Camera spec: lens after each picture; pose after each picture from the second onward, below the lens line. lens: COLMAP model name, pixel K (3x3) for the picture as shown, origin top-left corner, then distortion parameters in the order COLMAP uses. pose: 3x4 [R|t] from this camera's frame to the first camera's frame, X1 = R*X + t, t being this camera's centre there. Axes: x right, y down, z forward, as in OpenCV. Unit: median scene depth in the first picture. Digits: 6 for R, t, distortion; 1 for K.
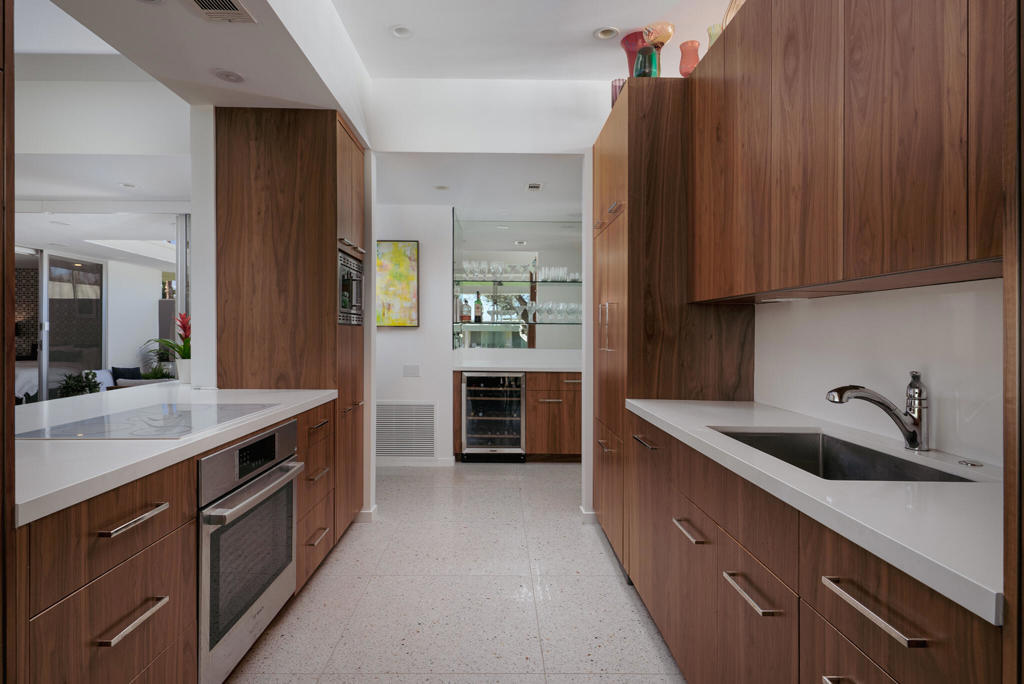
lens RADIAL K [[555.5, 0, 523.4], [0, 555.5, 338.3], [0, 0, 1]] dist [0.003469, 0.001099]
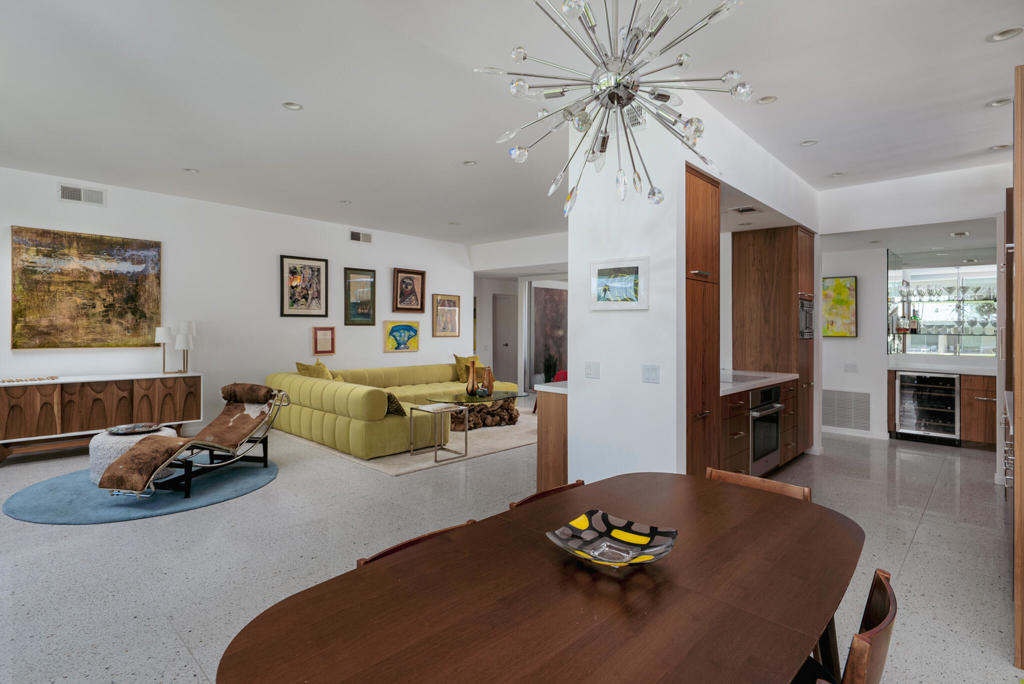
lens RADIAL K [[504.3, 0, 510.2], [0, 504.3, 327.6], [0, 0, 1]] dist [0.023757, 0.000164]
pose [[0.691023, -0.005583, -0.722811, 0.142675], [-0.009446, 0.999815, -0.016753, -0.015896], [0.722771, 0.018405, 0.690842, -0.543504]]
